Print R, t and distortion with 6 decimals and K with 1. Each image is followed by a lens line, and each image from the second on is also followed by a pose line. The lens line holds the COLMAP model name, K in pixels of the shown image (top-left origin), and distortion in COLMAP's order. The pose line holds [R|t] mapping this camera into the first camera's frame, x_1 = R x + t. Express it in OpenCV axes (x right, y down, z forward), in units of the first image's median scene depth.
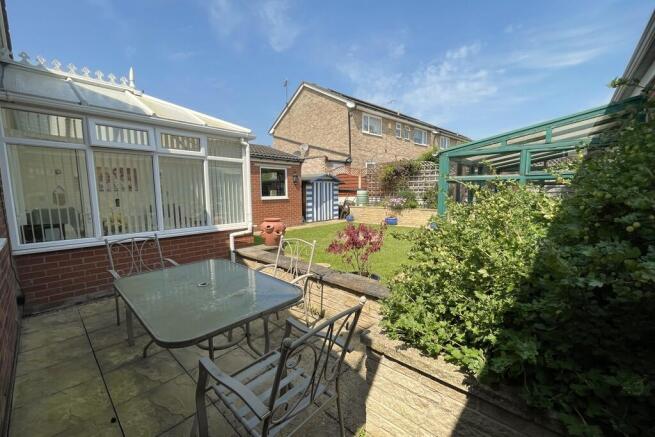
lens RADIAL K [[260.8, 0, 327.5], [0, 260.8, 218.5], [0, 0, 1]] dist [0.012905, -0.000039]
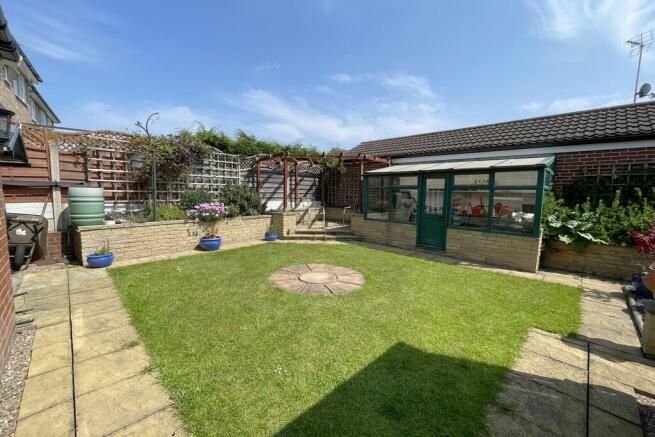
lens RADIAL K [[260.8, 0, 327.5], [0, 260.8, 218.5], [0, 0, 1]] dist [0.012905, -0.000039]
pose [[0.041901, -0.101920, 0.993910, -0.324685], [0.092368, 0.990918, 0.097720, -0.080083], [-0.994843, 0.087711, 0.050934, 0.747116]]
